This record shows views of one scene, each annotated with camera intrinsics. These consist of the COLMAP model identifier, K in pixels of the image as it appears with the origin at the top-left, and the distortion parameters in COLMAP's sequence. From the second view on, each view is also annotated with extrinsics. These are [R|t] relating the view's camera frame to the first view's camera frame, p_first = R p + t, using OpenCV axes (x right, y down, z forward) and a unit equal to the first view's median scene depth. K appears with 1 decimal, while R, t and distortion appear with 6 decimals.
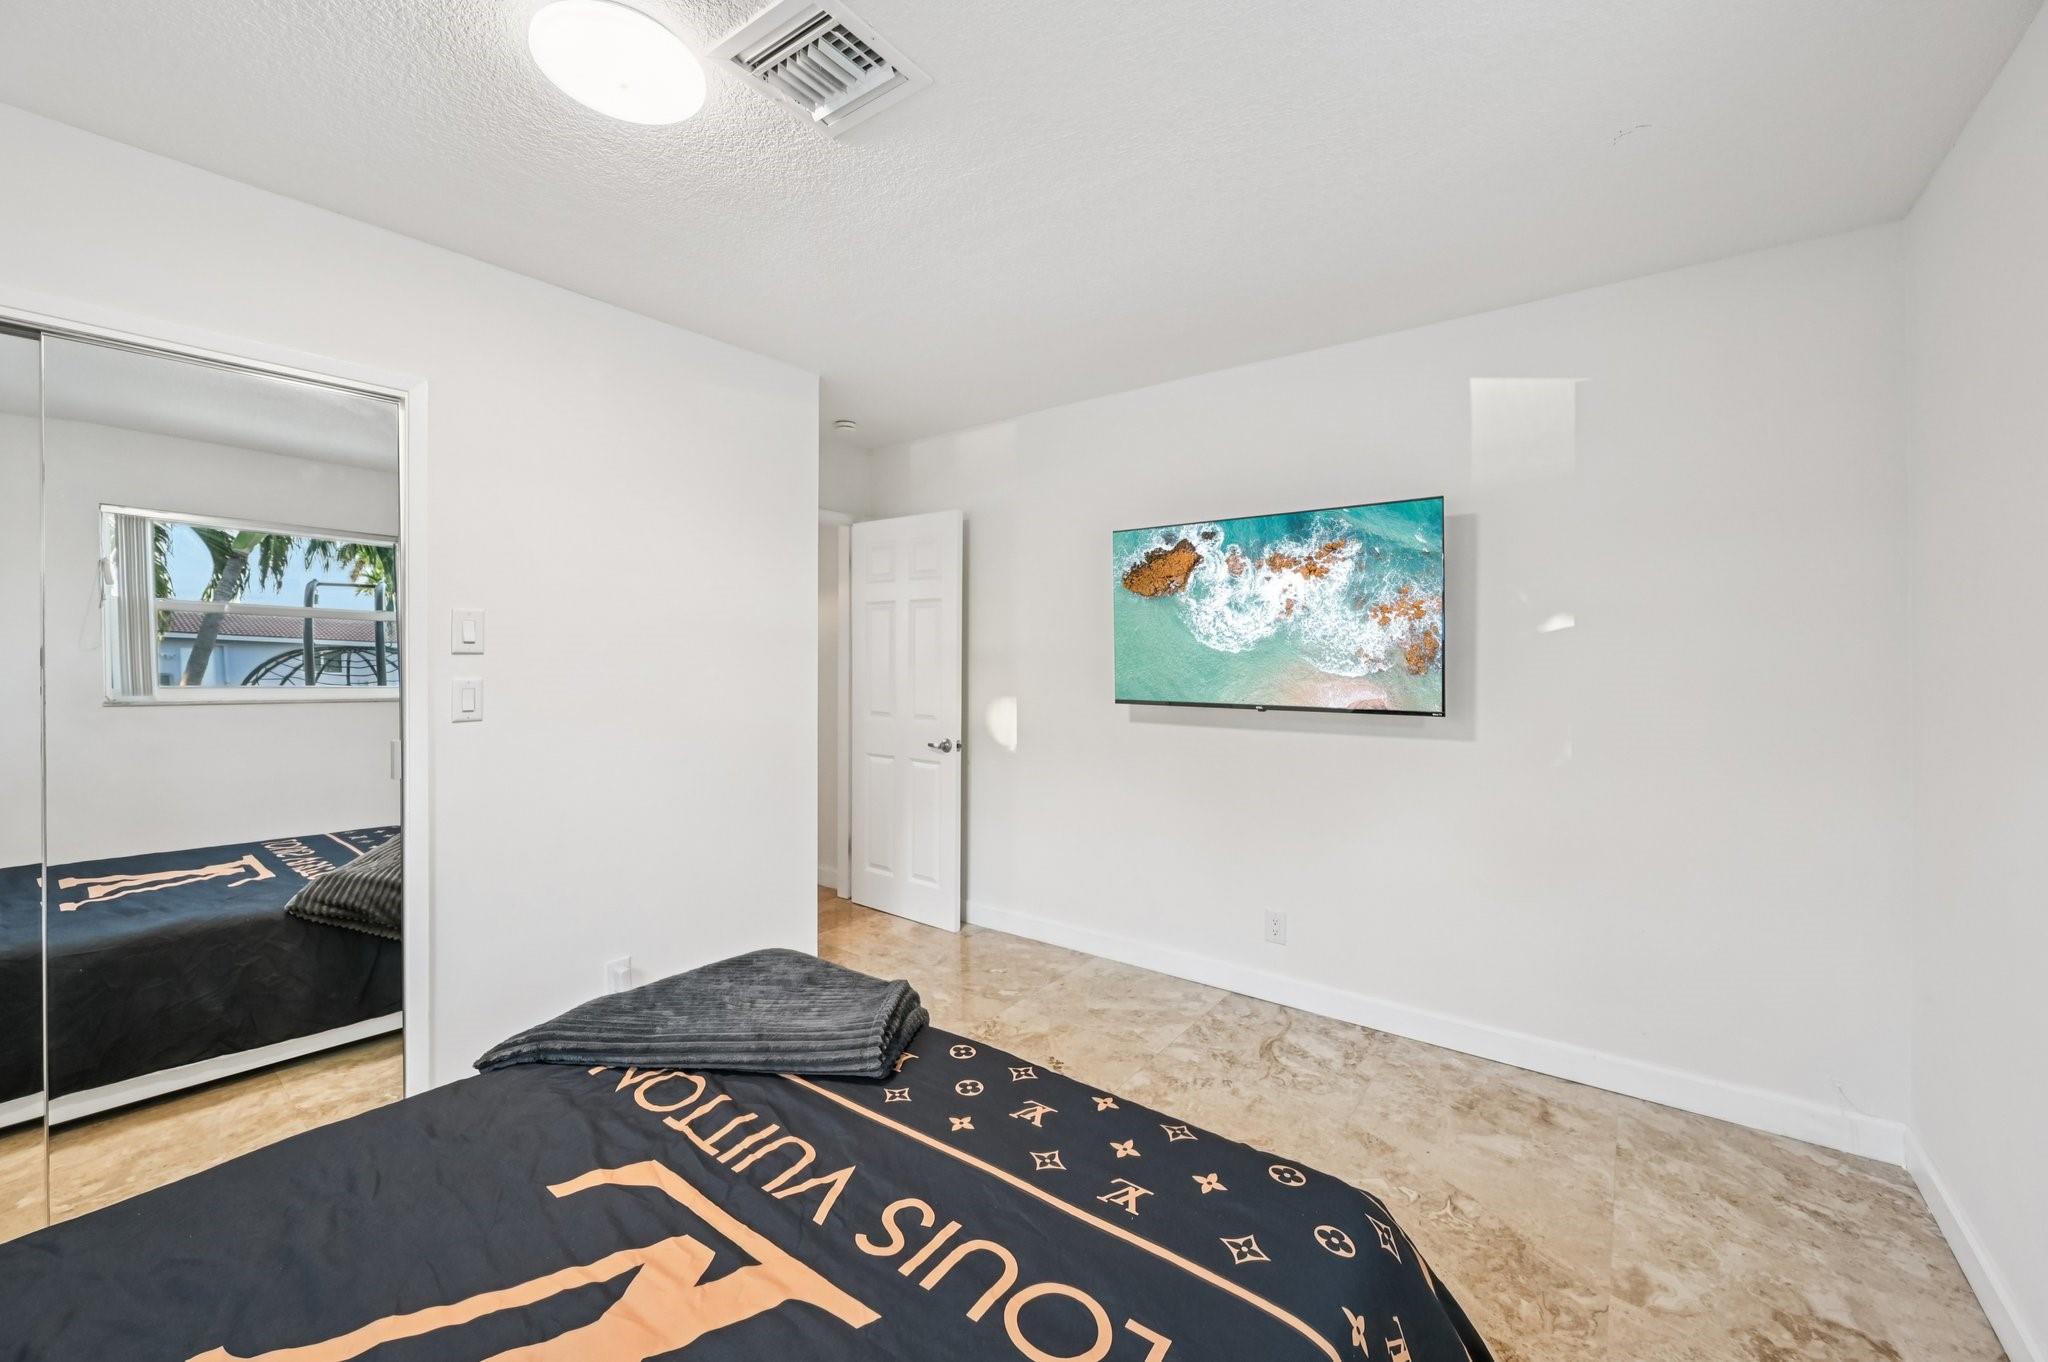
lens RADIAL K [[807.1, 0, 1025.7], [0, 807.1, 661.9], [0, 0, 1]] dist [0.000649, 0.000014]
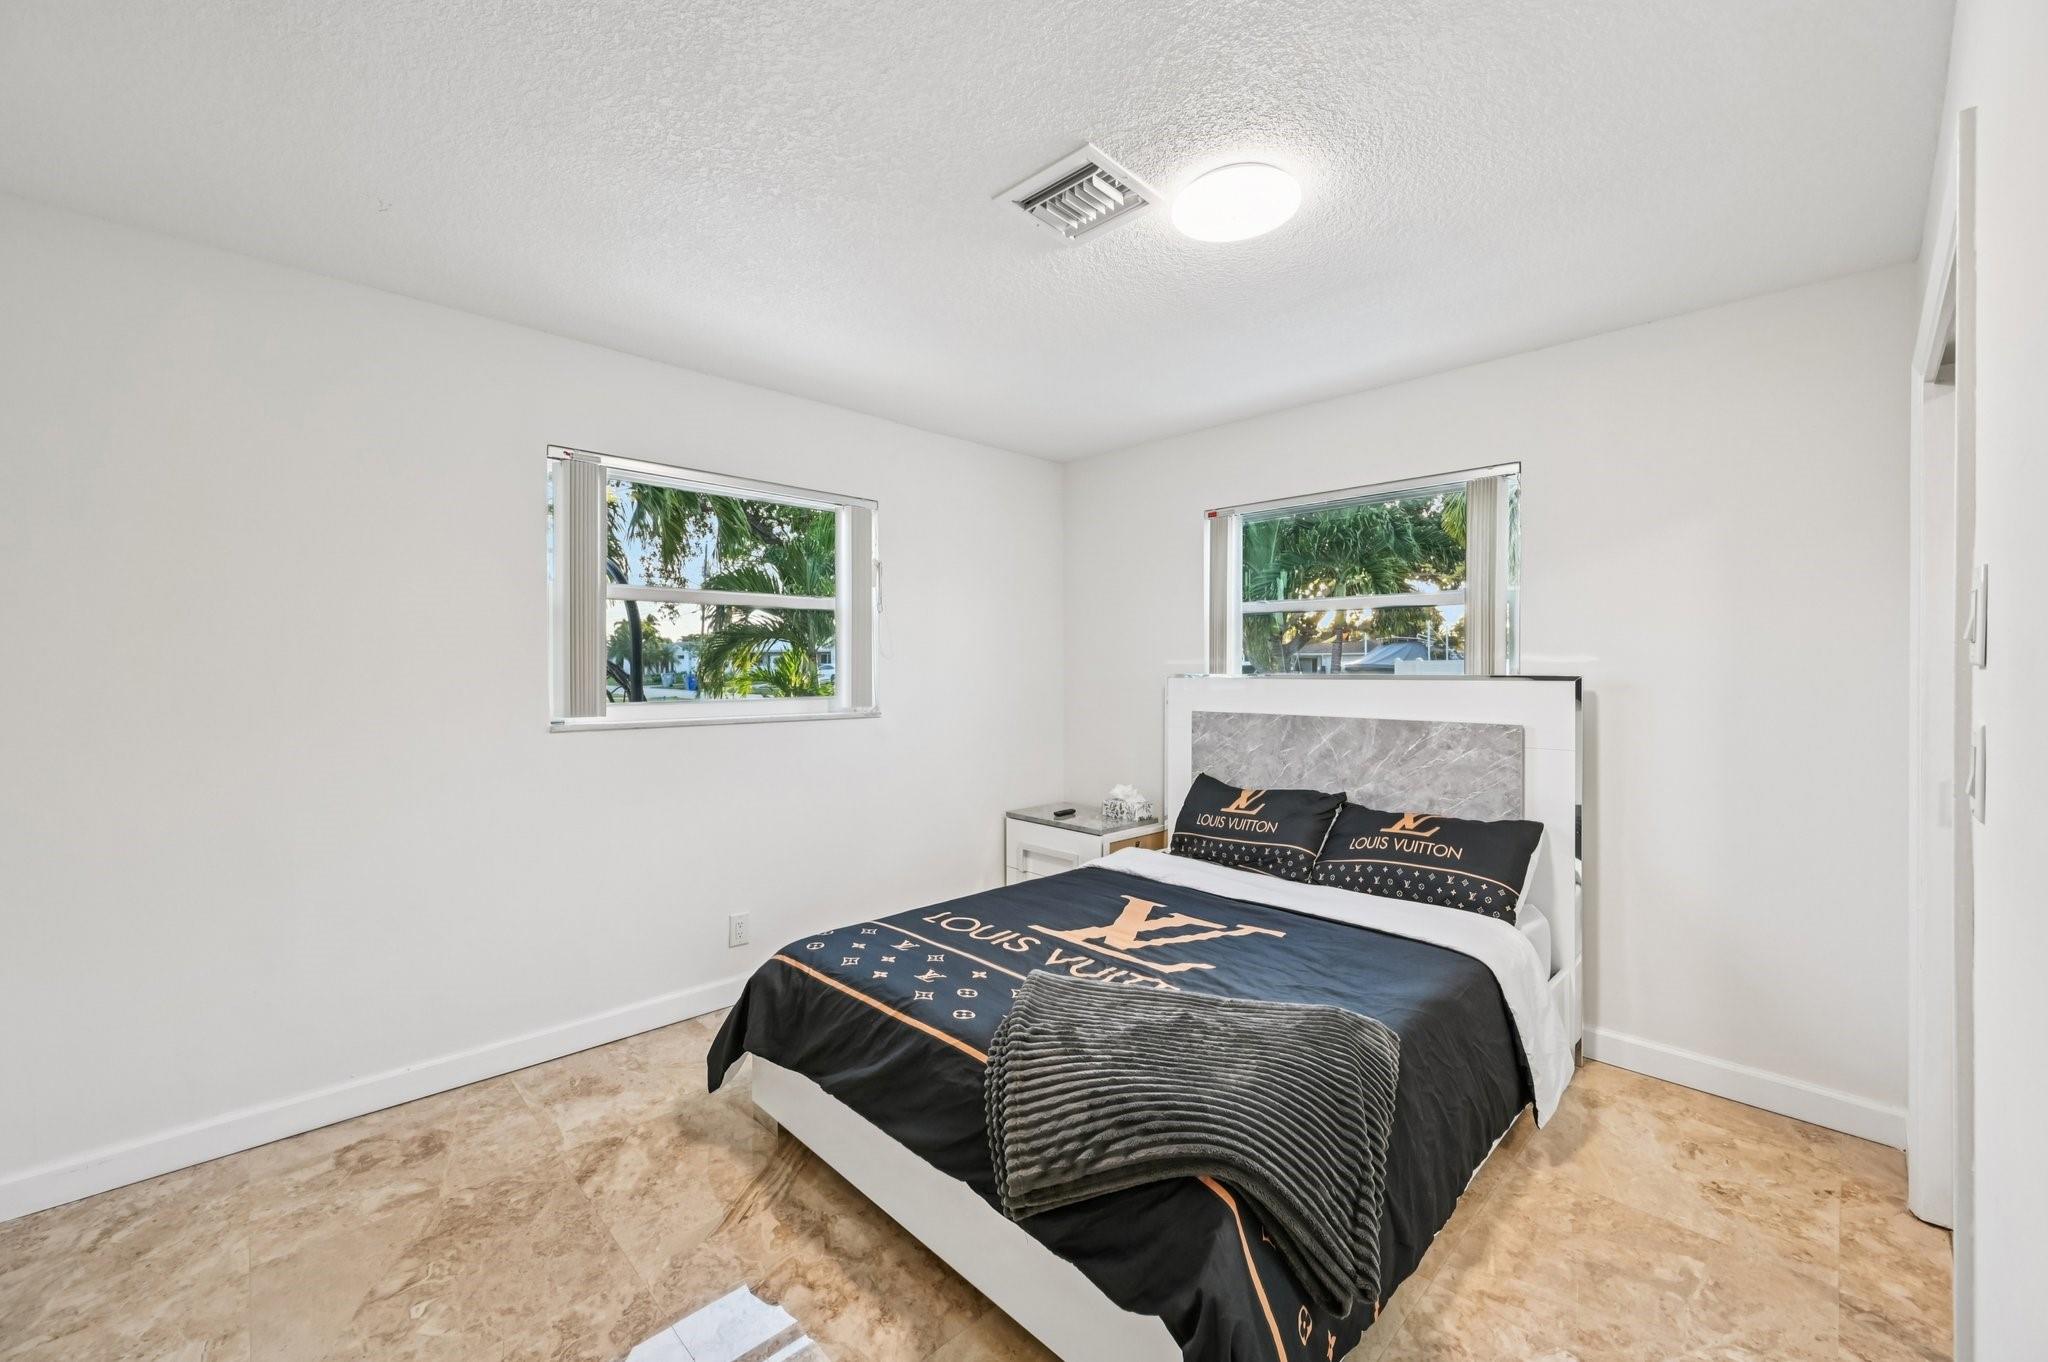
lens RADIAL K [[807.1, 0, 1025.7], [0, 807.1, 661.9], [0, 0, 1]] dist [0.000649, 0.000014]
pose [[-0.988154, 0.002534, 0.153442, -0.427081], [0.002929, 0.999993, 0.002350, -0.024941], [-0.153435, 0.002772, -0.988155, 2.649312]]
